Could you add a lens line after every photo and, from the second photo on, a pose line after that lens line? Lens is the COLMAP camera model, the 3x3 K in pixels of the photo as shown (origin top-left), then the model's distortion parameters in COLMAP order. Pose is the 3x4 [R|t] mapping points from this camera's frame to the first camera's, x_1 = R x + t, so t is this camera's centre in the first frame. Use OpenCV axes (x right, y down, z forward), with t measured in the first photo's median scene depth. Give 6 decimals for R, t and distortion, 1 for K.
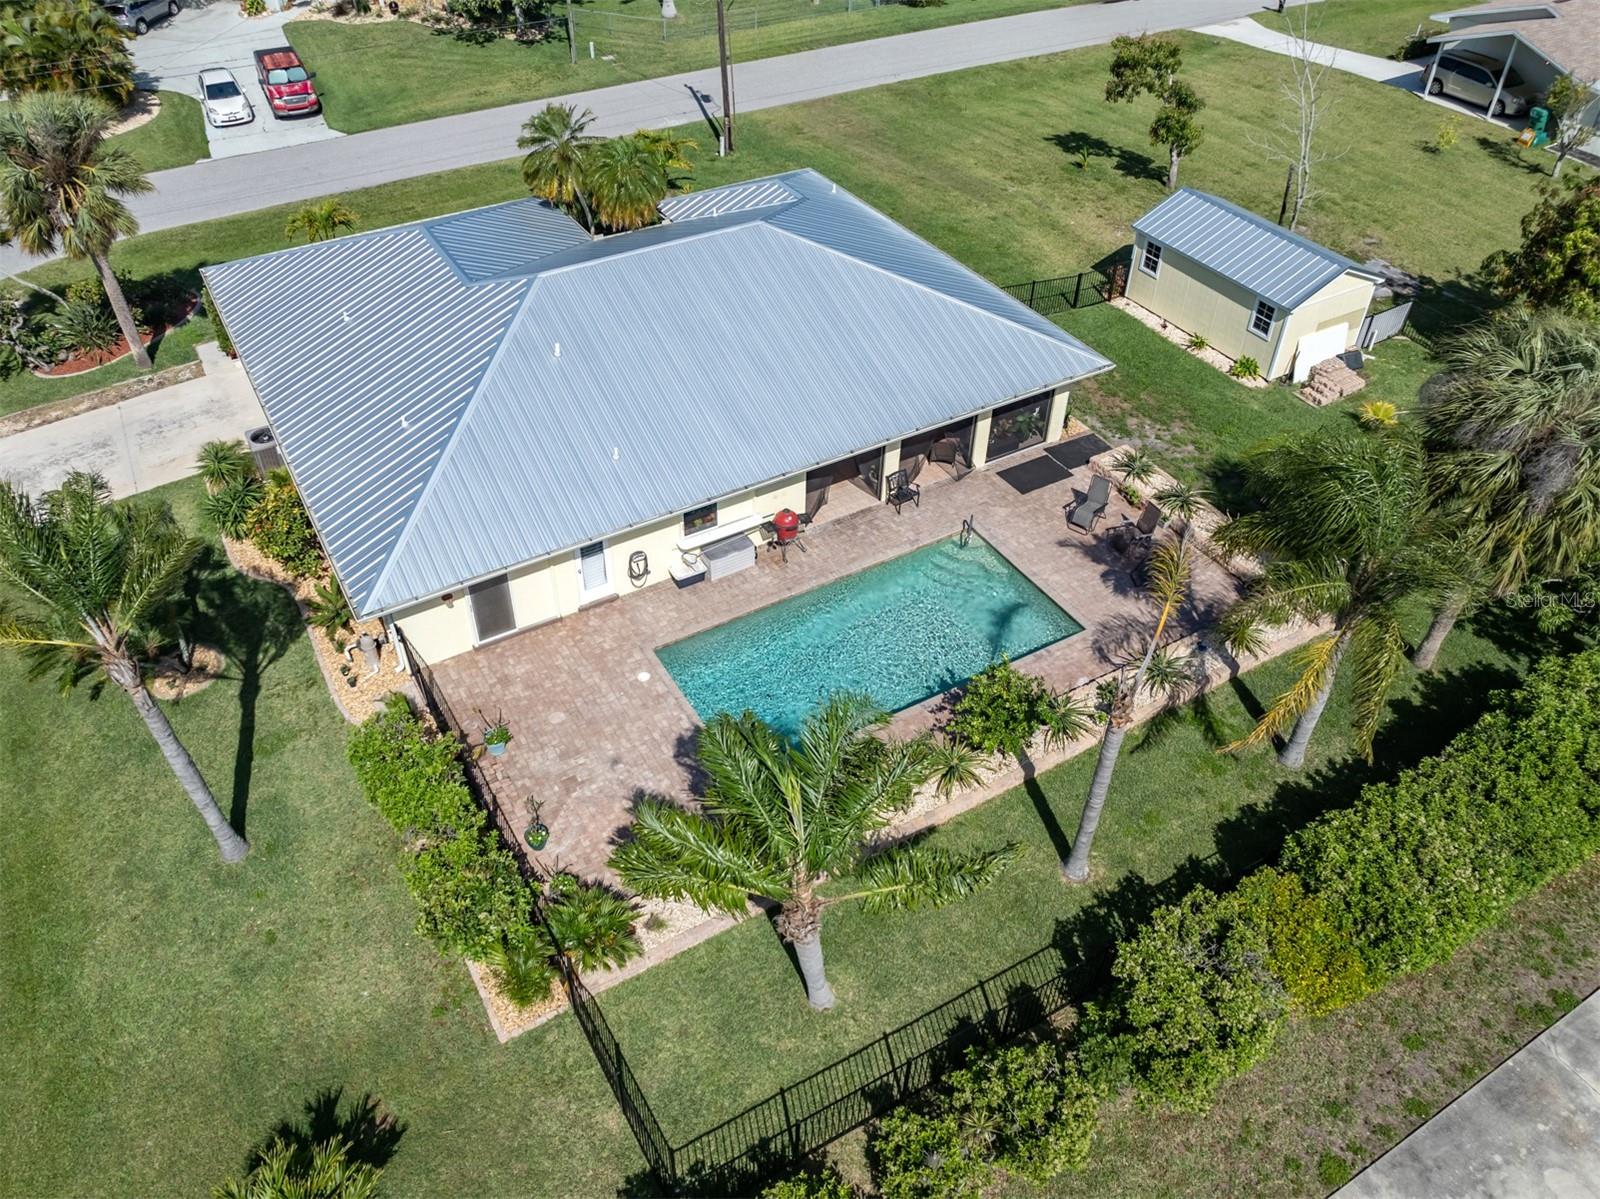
lens RADIAL K [[1214.6, 0, 785.6], [0, 1214.6, 537.0], [0, 0, 1]] dist [-0.011644, 0.001412]
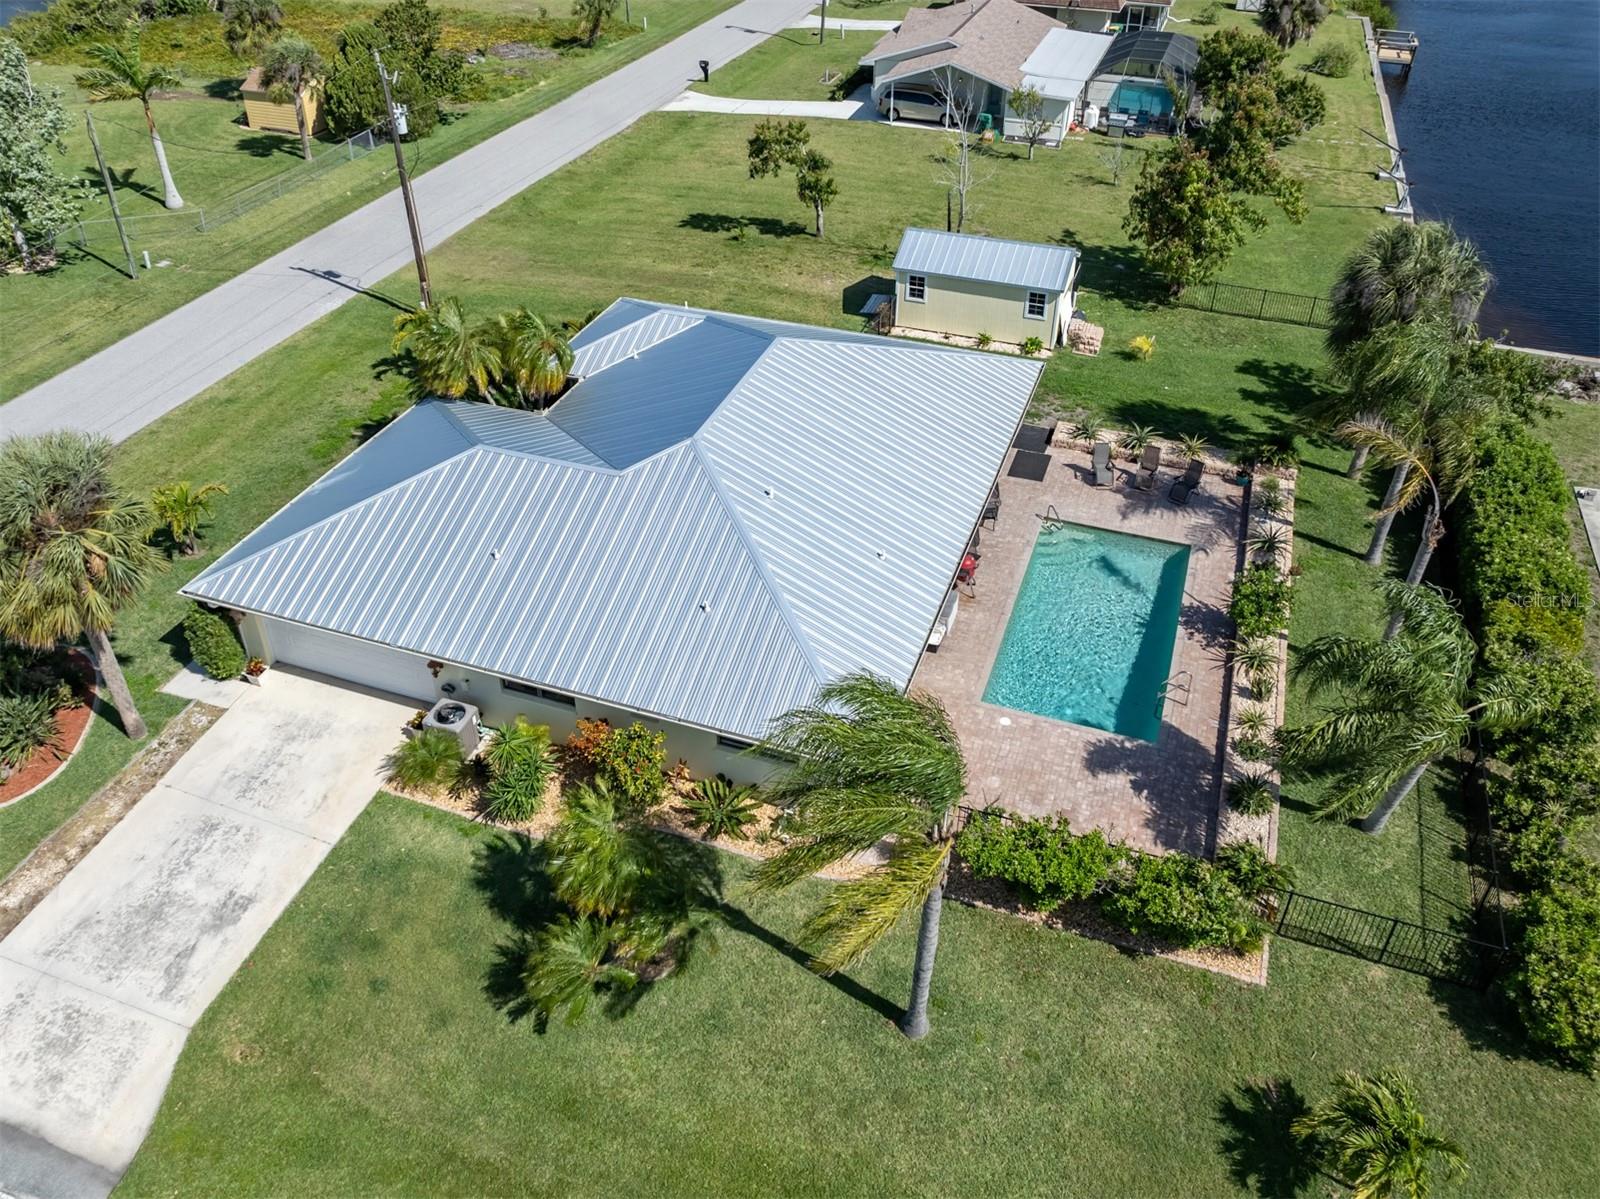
lens RADIAL K [[1259.1, 0, 790.8], [0, 1259.1, 519.4], [0, 0, 1]] dist [-0.011244, -0.003773]
pose [[0.766966, -0.359369, 0.531618, -0.574123], [0.401537, 0.915002, 0.039236, -0.127137], [-0.500532, 0.183372, 0.846075, 0.053099]]
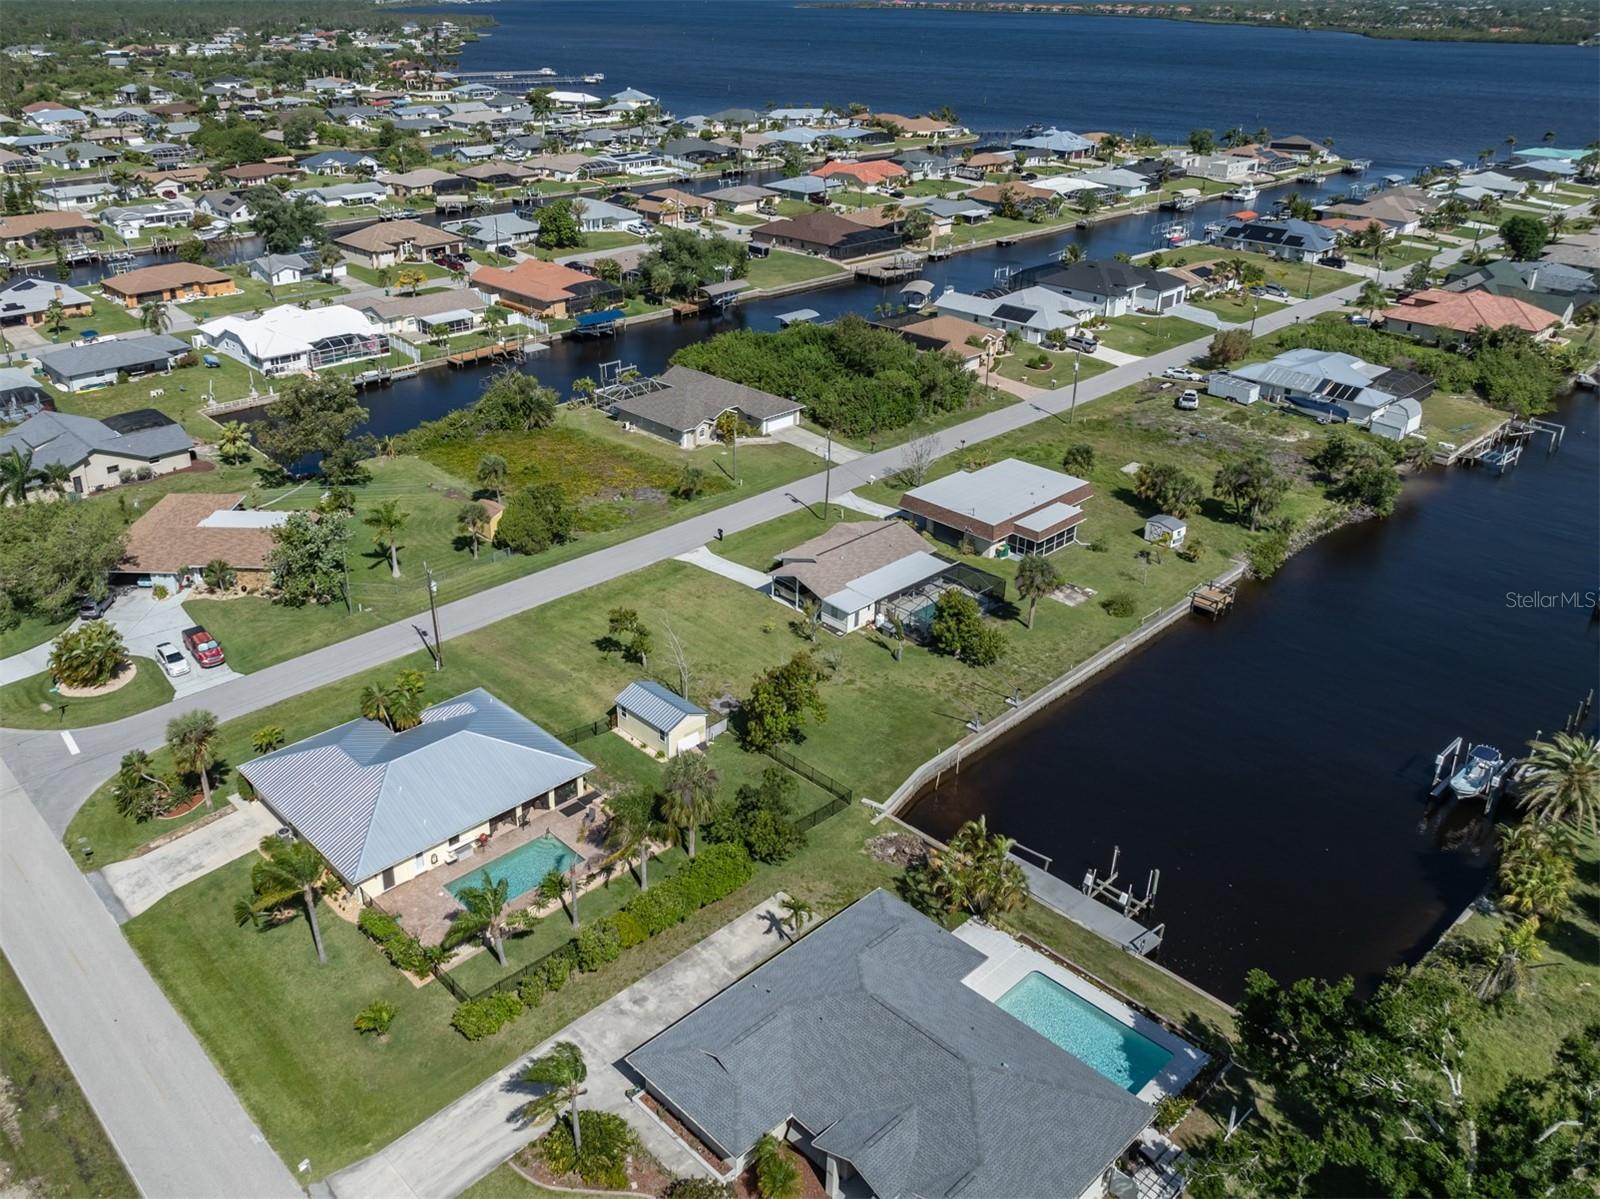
lens RADIAL K [[1238.9, 0, 708.7], [0, 1238.9, 596.0], [0, 0, 1]] dist [-0.020694, 0.008725]
pose [[0.977315, -0.096957, 0.188296, 0.020319], [0.133816, 0.971802, -0.194148, 0.055920], [-0.164163, 0.214940, 0.962731, -1.602090]]
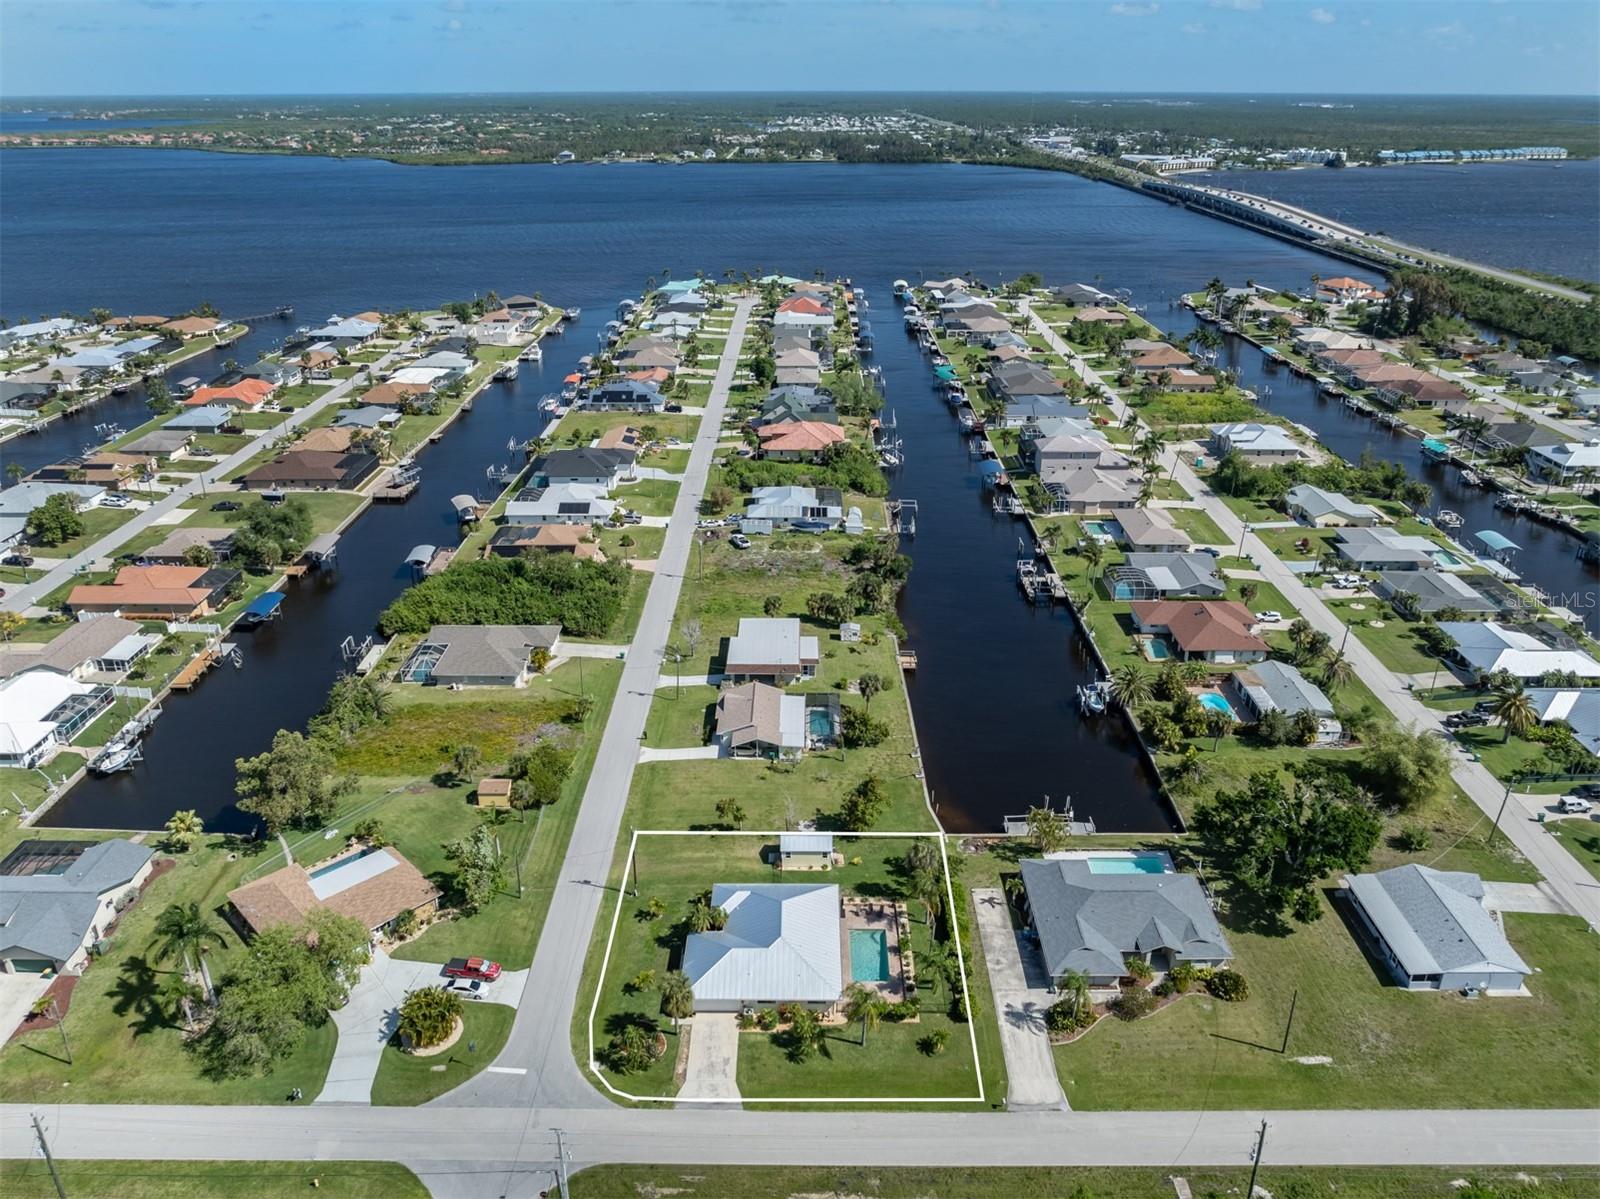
lens RADIAL K [[1149.5, 0, 800.0], [0, 1149.5, 599.5], [0, 0, 1]] dist [-0.014338, 0.000133]
pose [[0.509521, -0.355268, 0.783692, -2.450480], [0.538735, 0.841890, 0.031390, -1.090578], [-0.670935, 0.406209, 0.620356, -1.780444]]
